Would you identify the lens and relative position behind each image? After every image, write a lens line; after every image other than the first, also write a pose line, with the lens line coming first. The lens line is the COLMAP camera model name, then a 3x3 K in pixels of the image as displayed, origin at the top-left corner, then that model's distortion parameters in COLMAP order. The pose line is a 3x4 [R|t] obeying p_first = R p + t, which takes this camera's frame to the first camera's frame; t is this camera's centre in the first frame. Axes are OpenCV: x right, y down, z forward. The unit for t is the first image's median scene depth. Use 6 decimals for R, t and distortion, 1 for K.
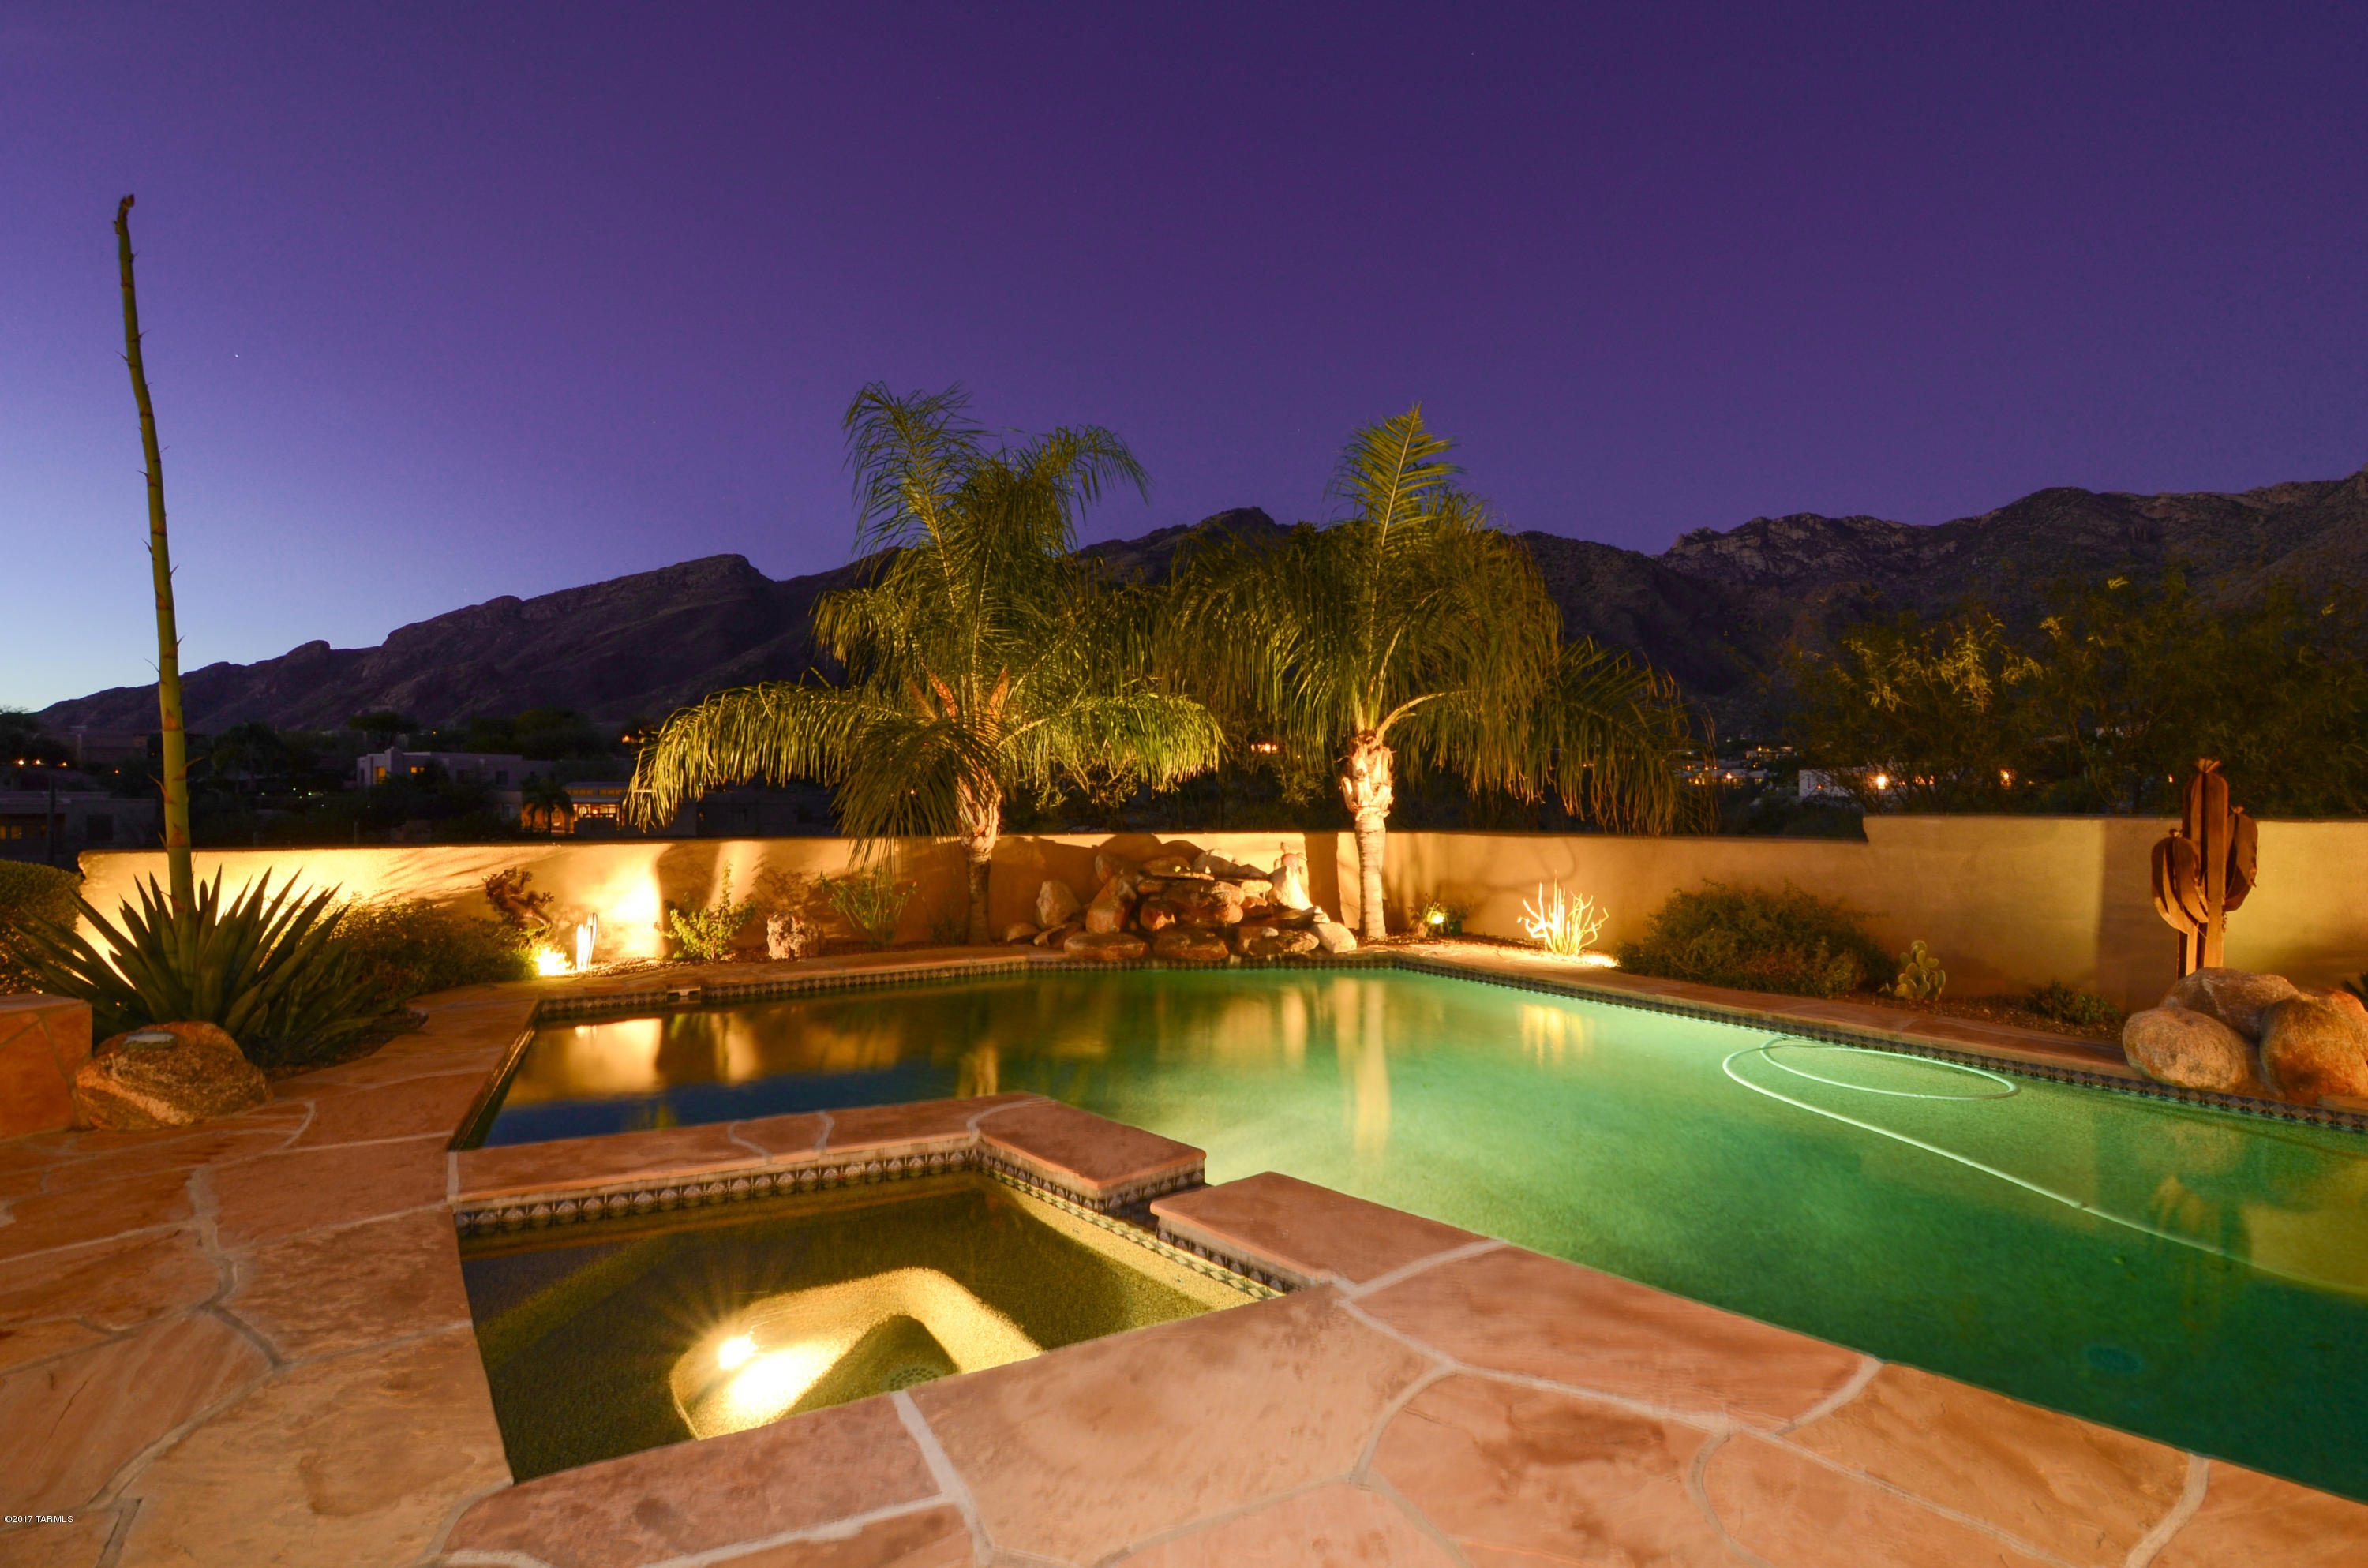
lens RADIAL K [[1135.5, 0, 1184.0], [0, 1135.5, 784.0], [0, 0, 1]] dist [-0.006919, -0.010005]
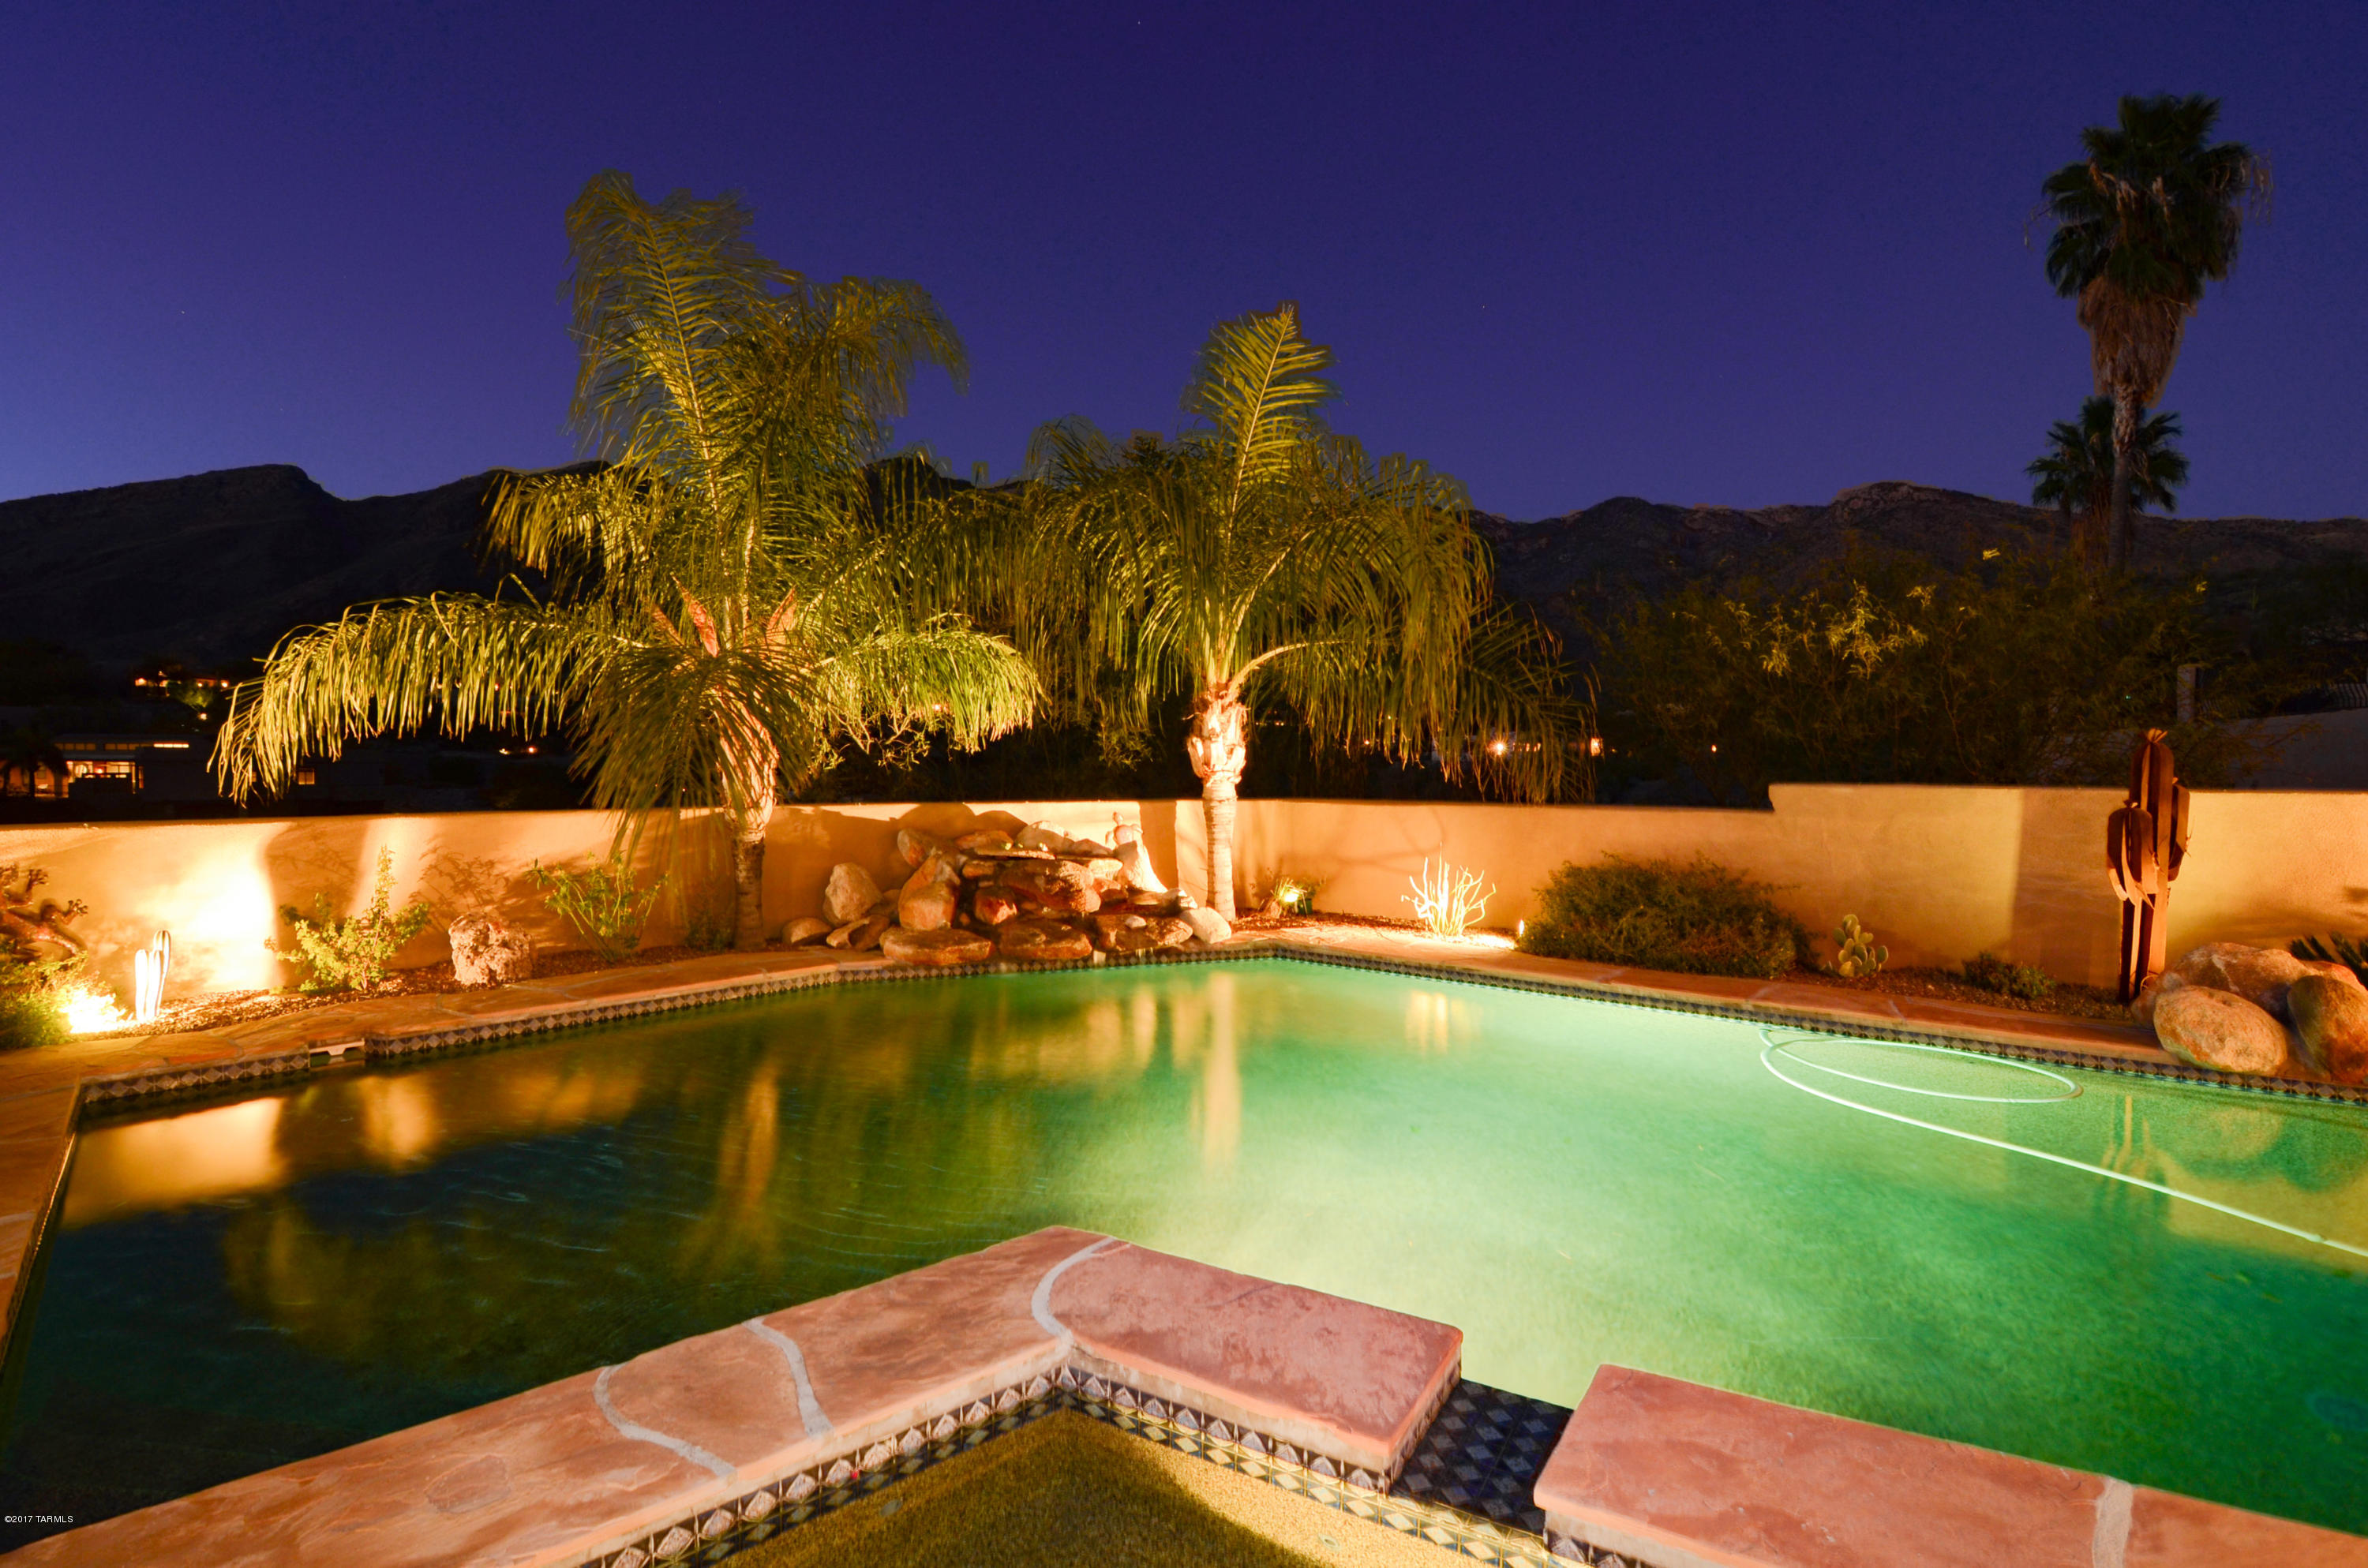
lens RADIAL K [[1135.5, 0, 1184.0], [0, 1135.5, 784.0], [0, 0, 1]] dist [-0.006919, -0.010005]
pose [[0.957395, 0.000268, 0.288783, -0.134174], [-0.010108, 0.999418, 0.032584, 0.001835], [-0.288606, -0.034115, 0.956840, 0.199382]]
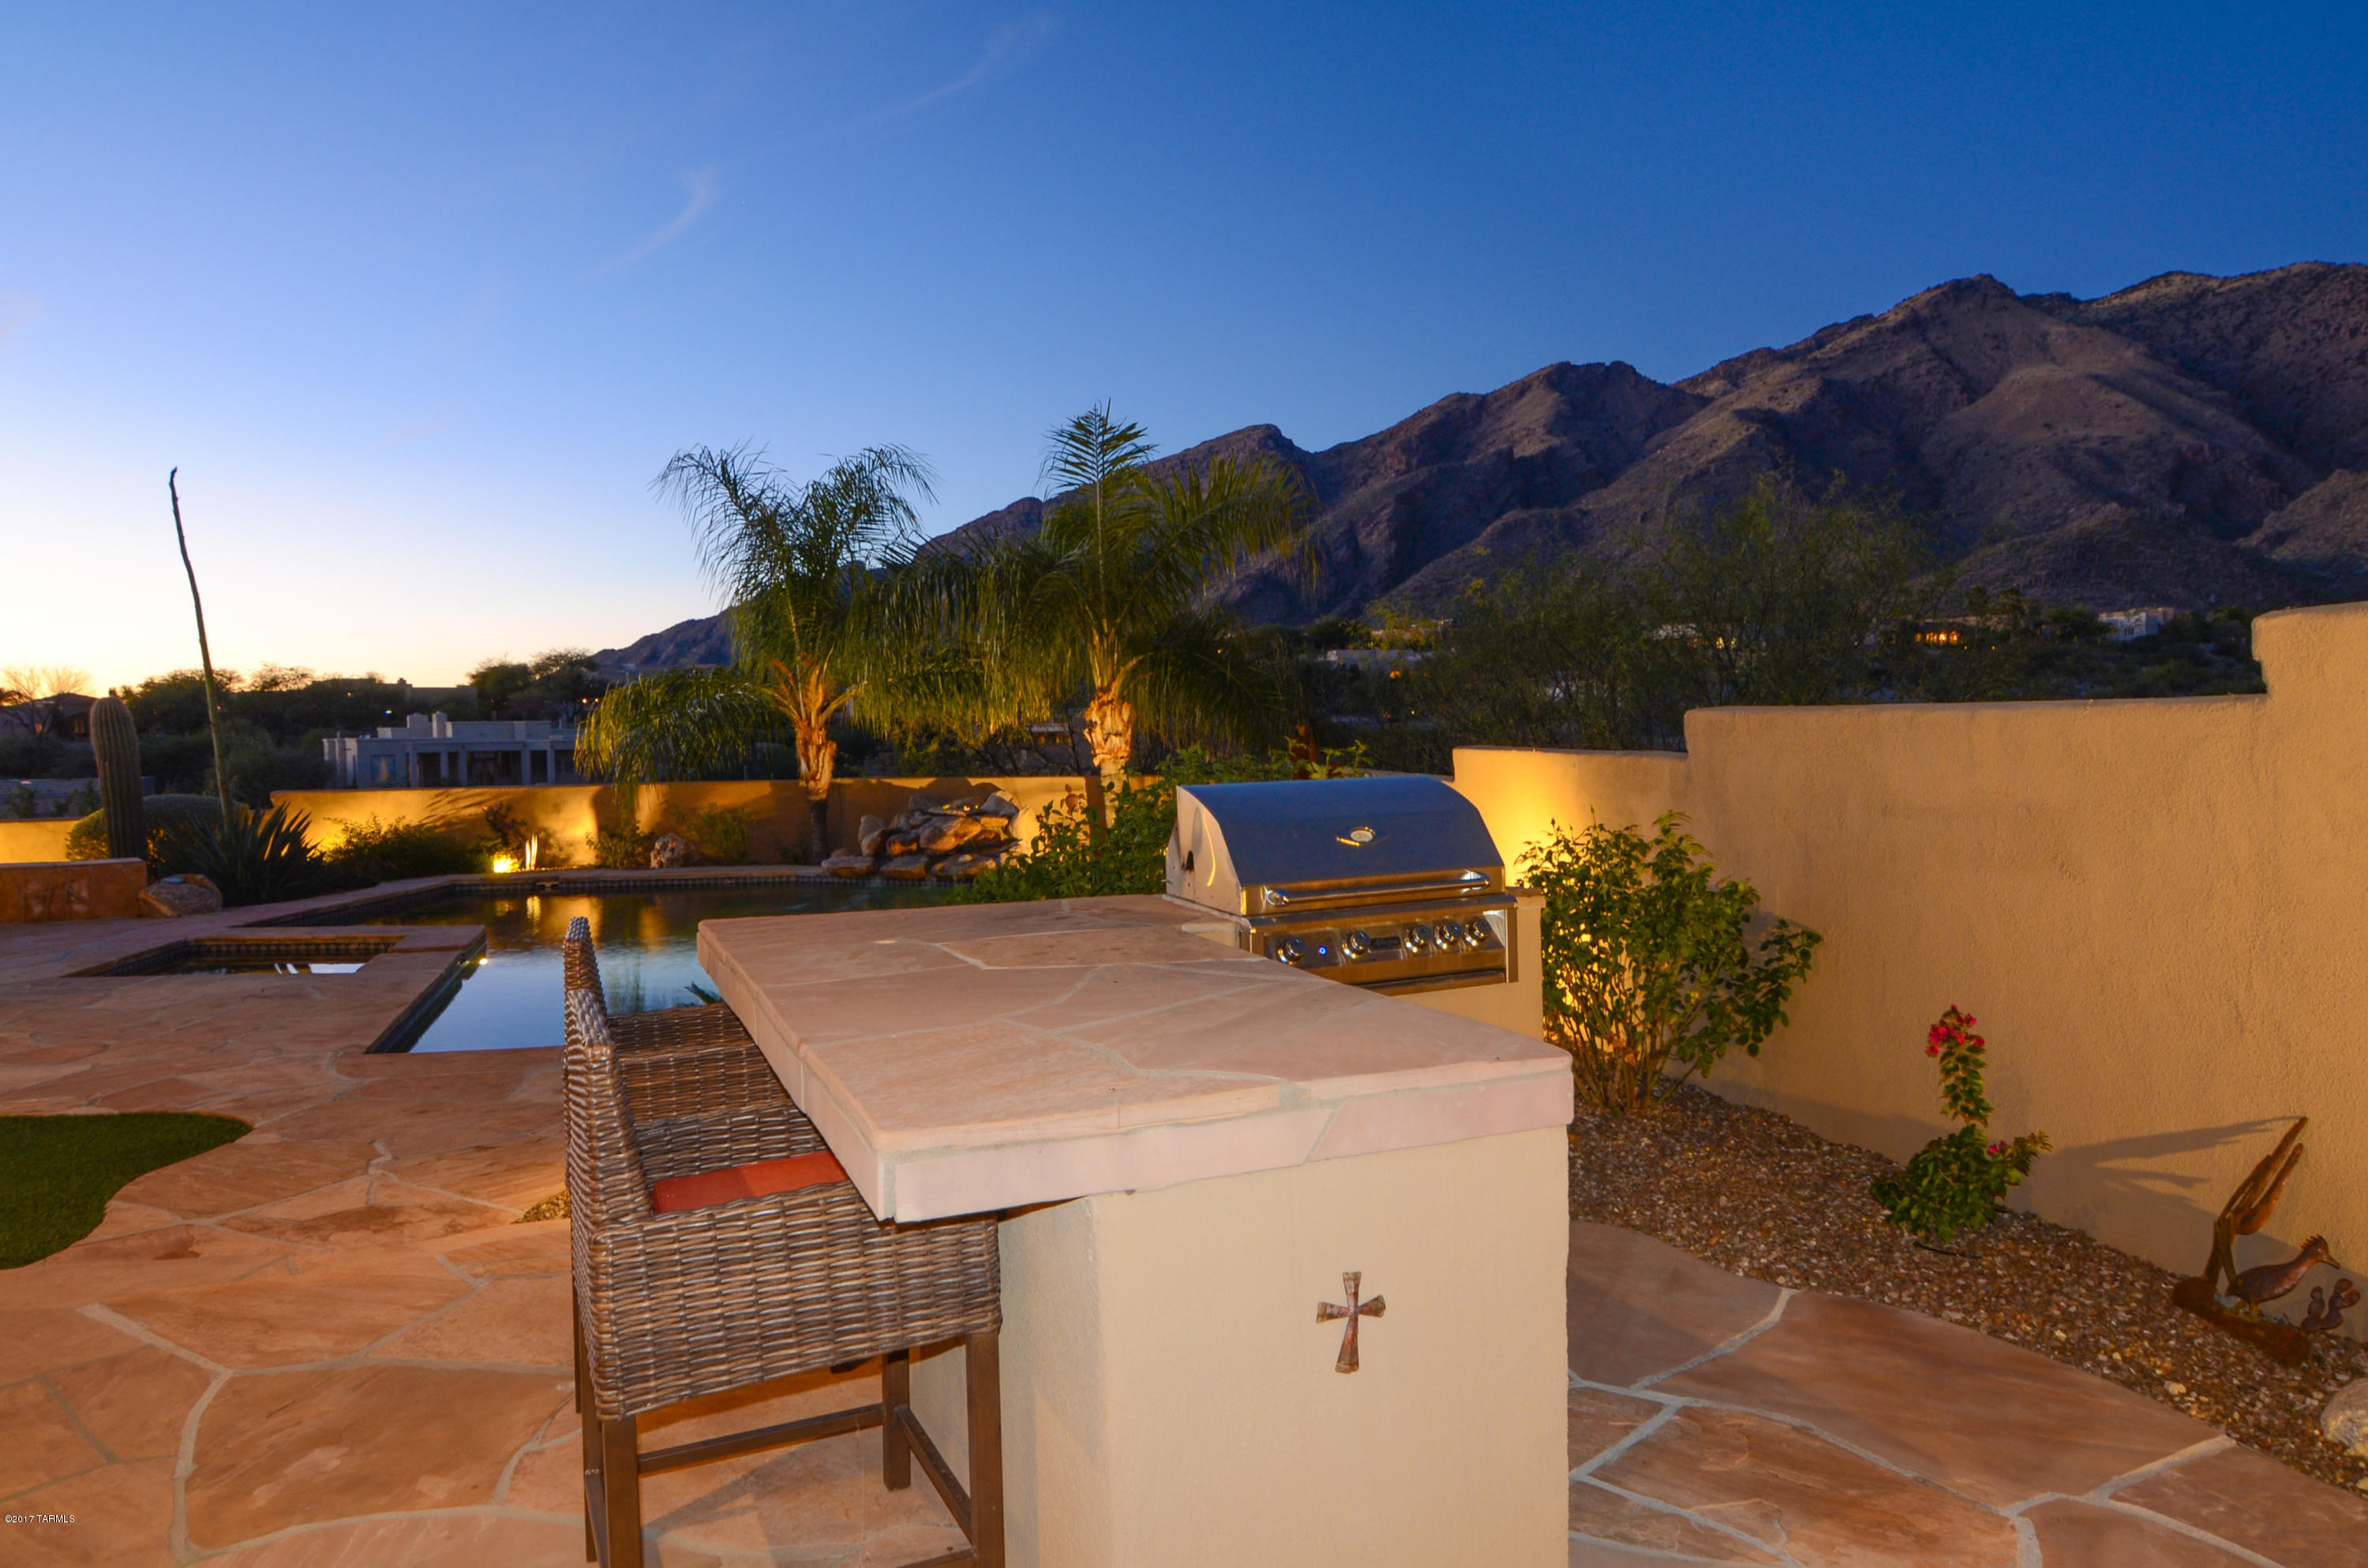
lens RADIAL K [[1457.6, 0, 1184.0], [0, 1457.6, 784.0], [0, 0, 1]] dist [-0.028018, -0.000311]
pose [[0.905038, 0.002600, -0.425322, 0.987169], [0.022964, 0.998224, 0.054966, -0.032889], [0.424710, -0.059514, 0.903371, -0.329785]]
